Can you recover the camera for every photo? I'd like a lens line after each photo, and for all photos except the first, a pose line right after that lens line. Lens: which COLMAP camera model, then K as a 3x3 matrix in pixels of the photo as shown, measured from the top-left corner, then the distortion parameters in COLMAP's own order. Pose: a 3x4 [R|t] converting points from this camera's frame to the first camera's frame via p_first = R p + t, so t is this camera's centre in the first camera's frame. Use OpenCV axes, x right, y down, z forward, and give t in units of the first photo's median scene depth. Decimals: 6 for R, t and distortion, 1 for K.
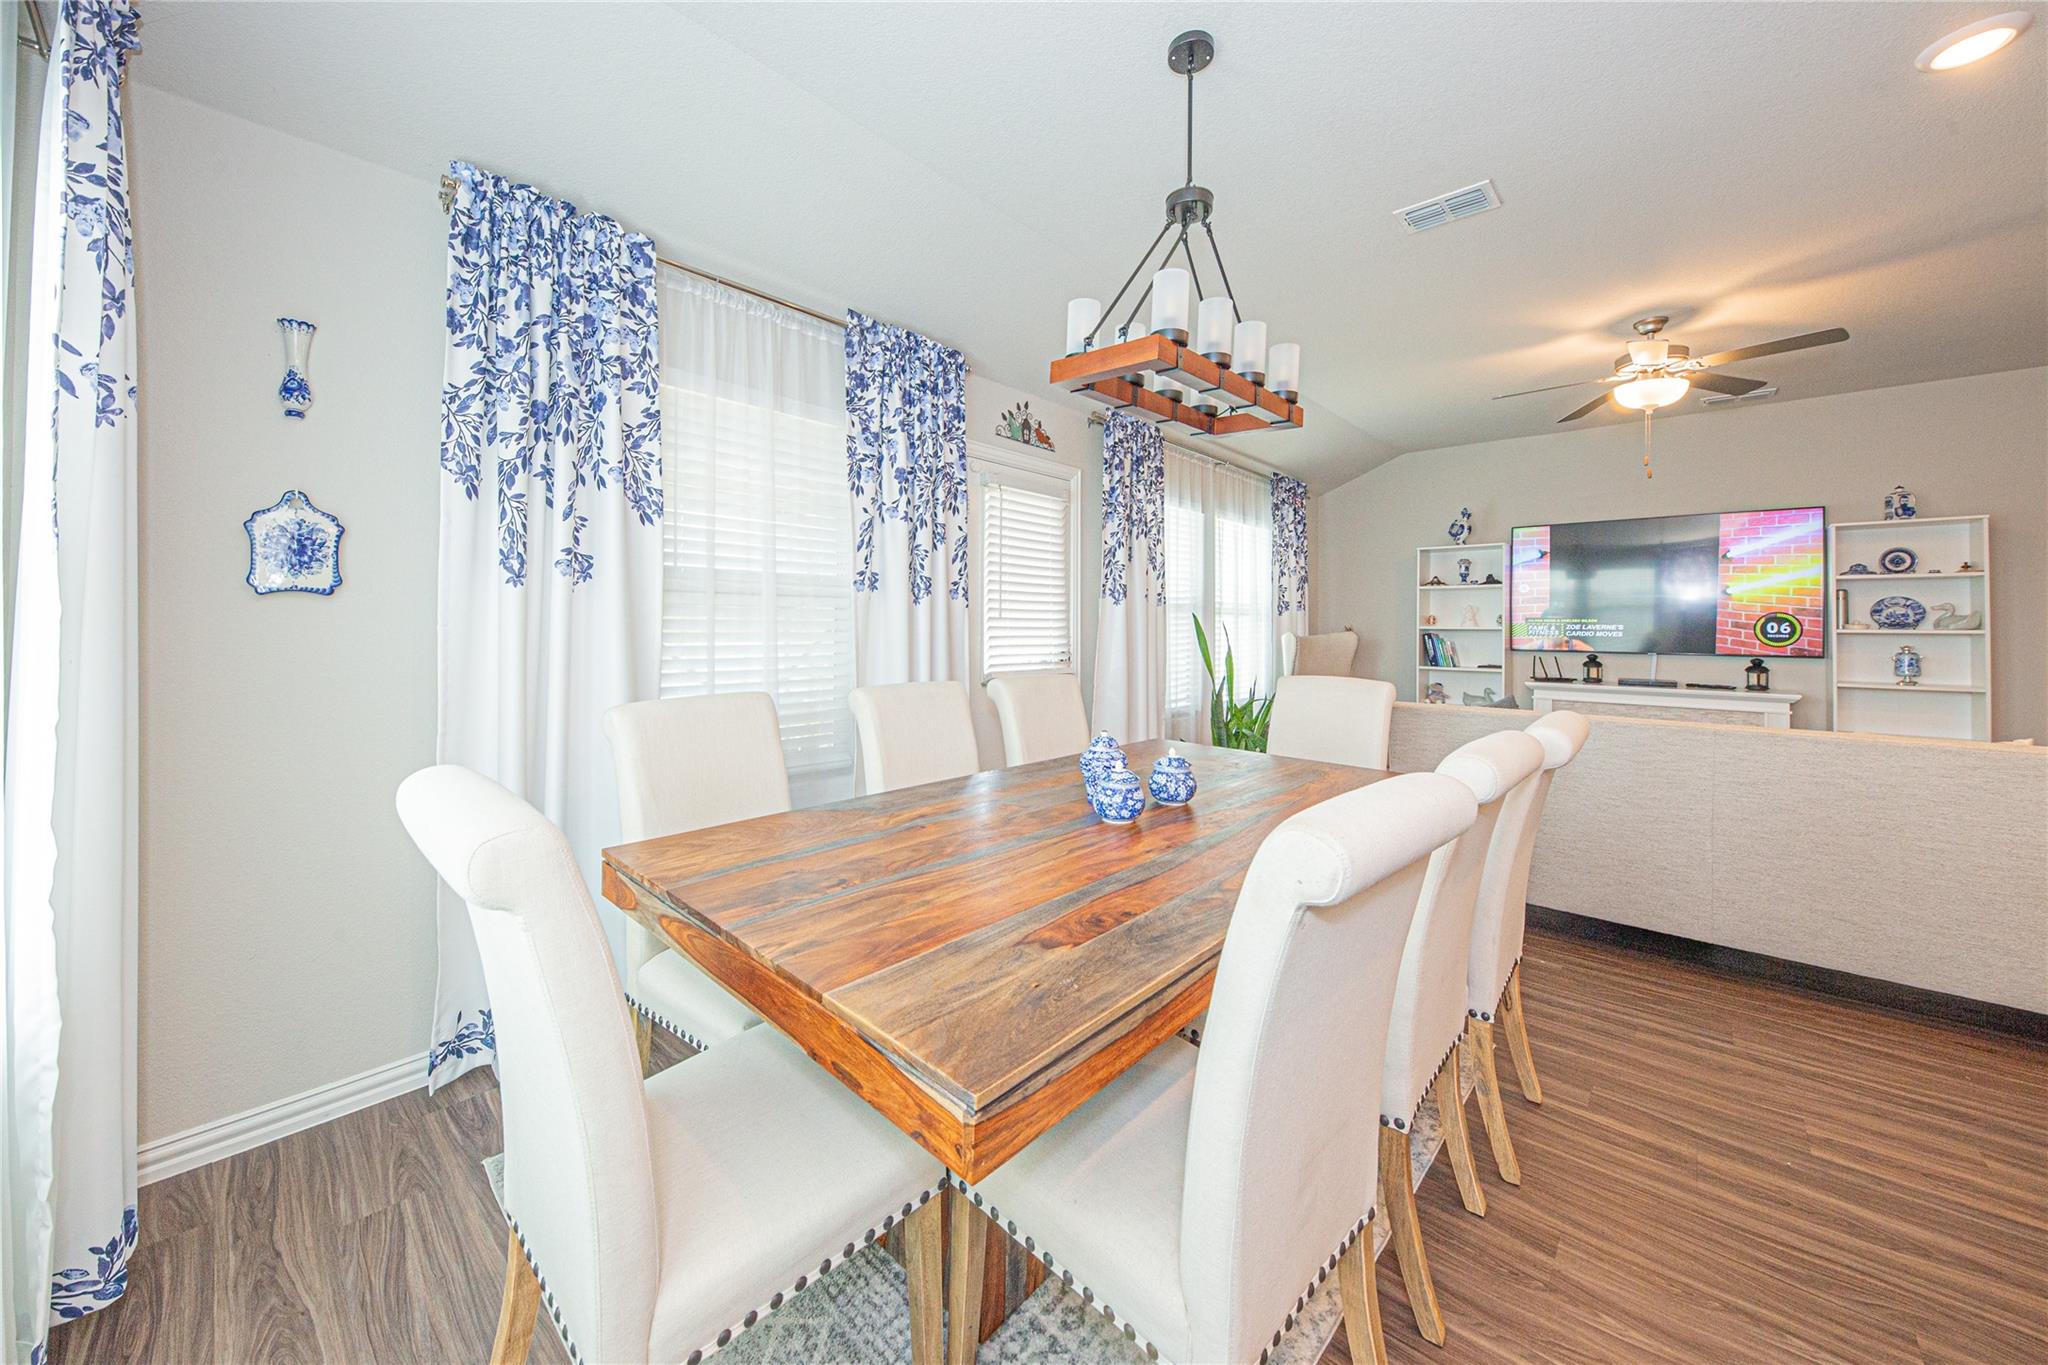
lens RADIAL K [[721.1, 0, 1034.9], [0, 721.1, 618.0], [0, 0, 1]] dist [-0.006446, -0.001965]
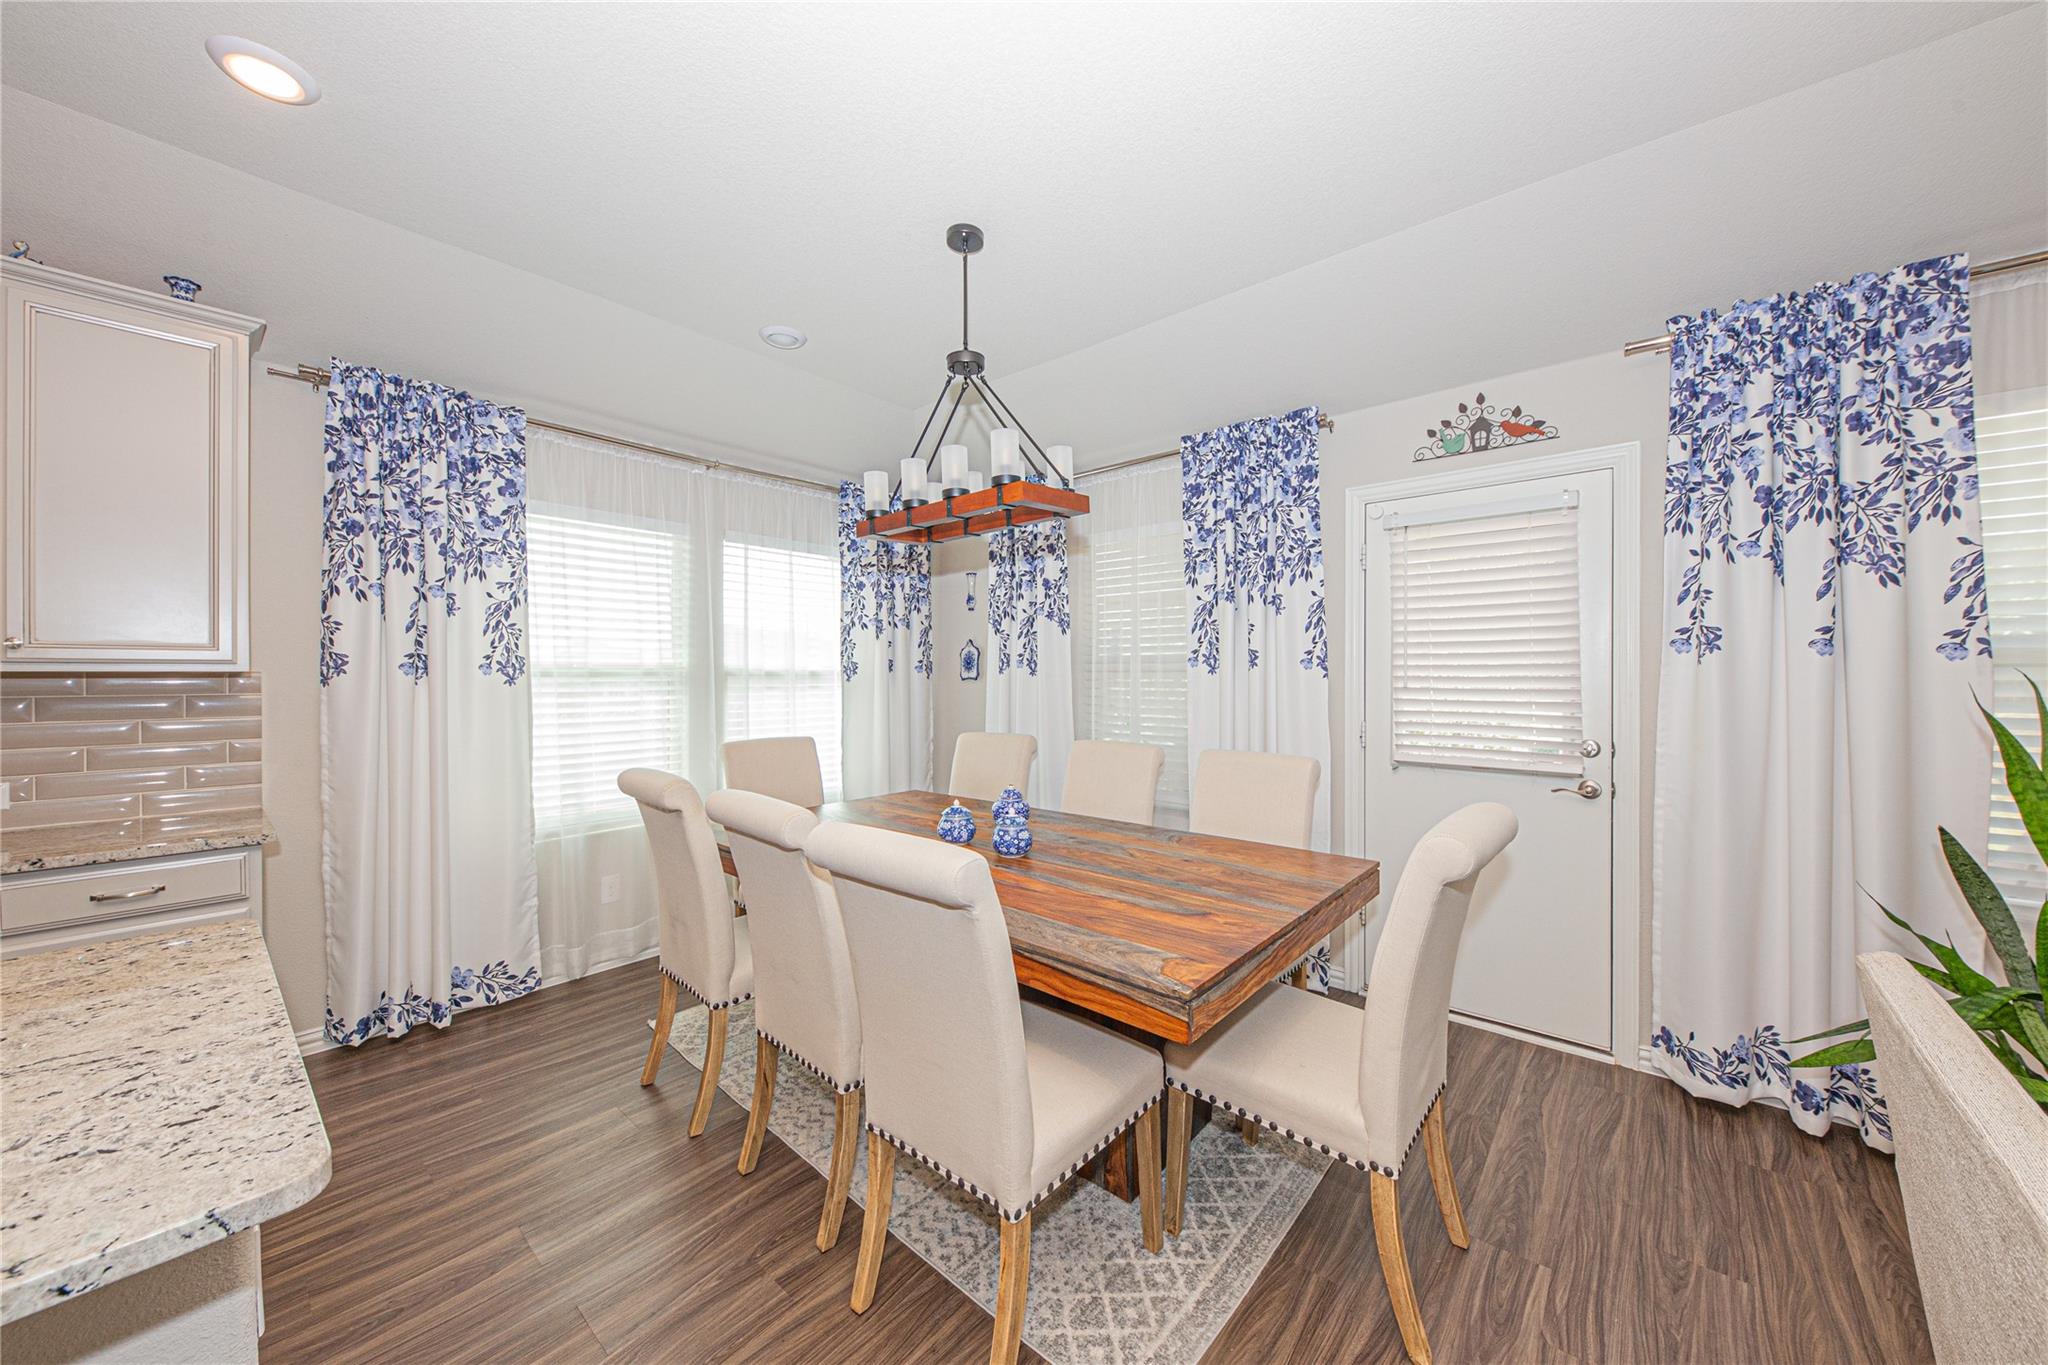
lens RADIAL K [[721.1, 0, 1025.1], [0, 721.1, 683.4], [0, 0, 1]] dist [-0.006446, -0.001965]
pose [[0.031507, -0.001657, -0.999502, 0.616087], [0.009717, 0.999952, -0.001351, -0.007470], [0.999456, -0.009670, 0.031522, 0.446002]]
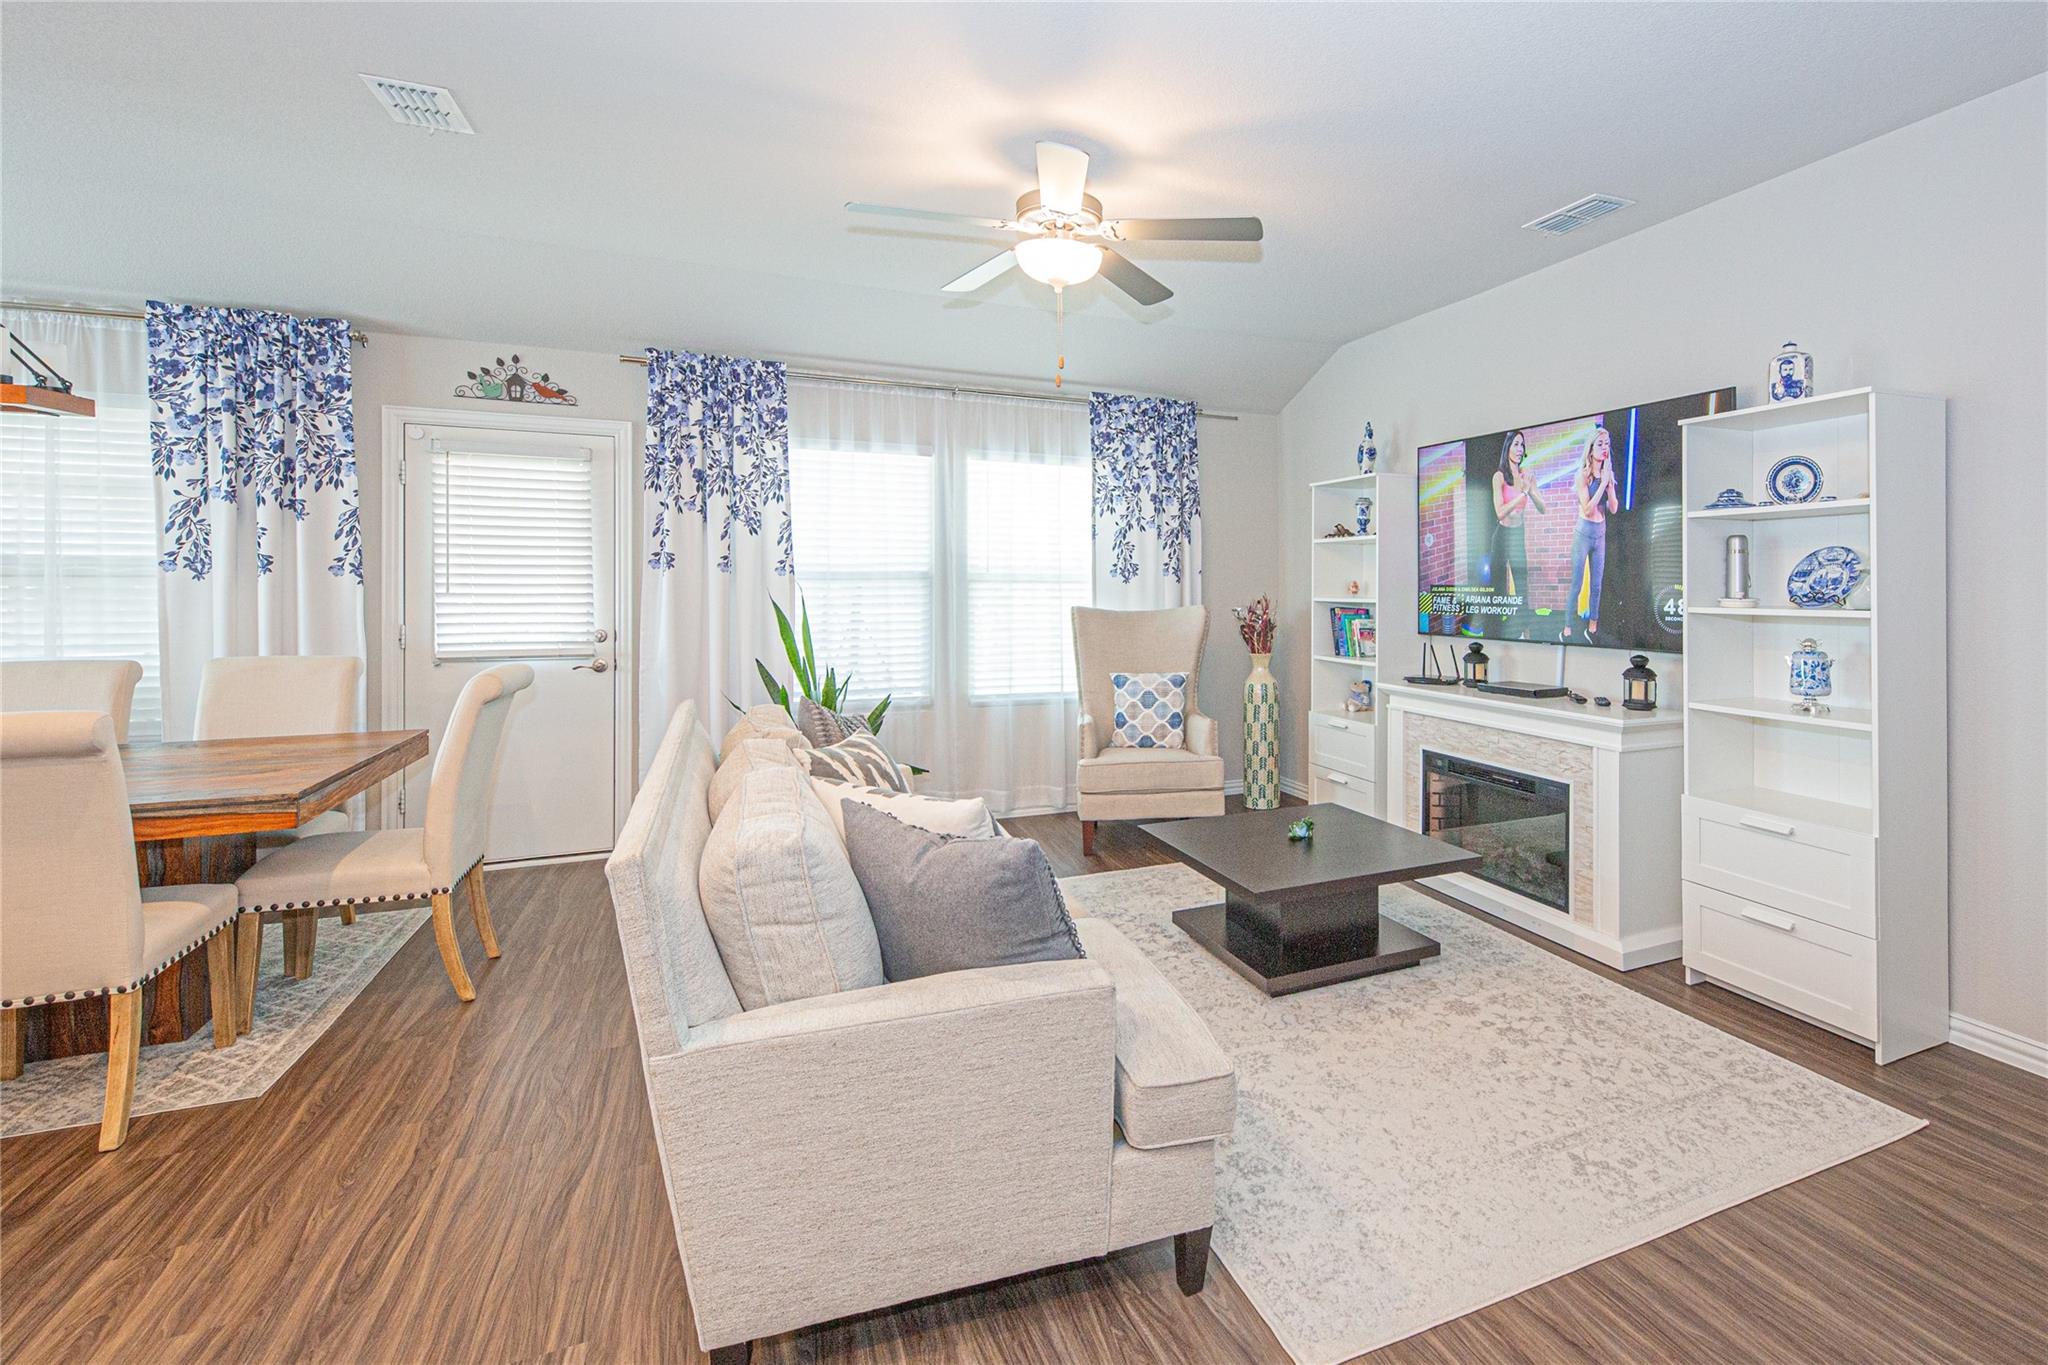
lens RADIAL K [[948.3, 0, 1198.0], [0, 948.3, 587.0], [0, 0, 1]] dist [0.010651, -0.002088]
pose [[0.932042, -0.004659, -0.362319, 1.070113], [0.007403, 0.999953, 0.006186, -0.007626], [0.362273, -0.008447, 0.932034, 0.164896]]
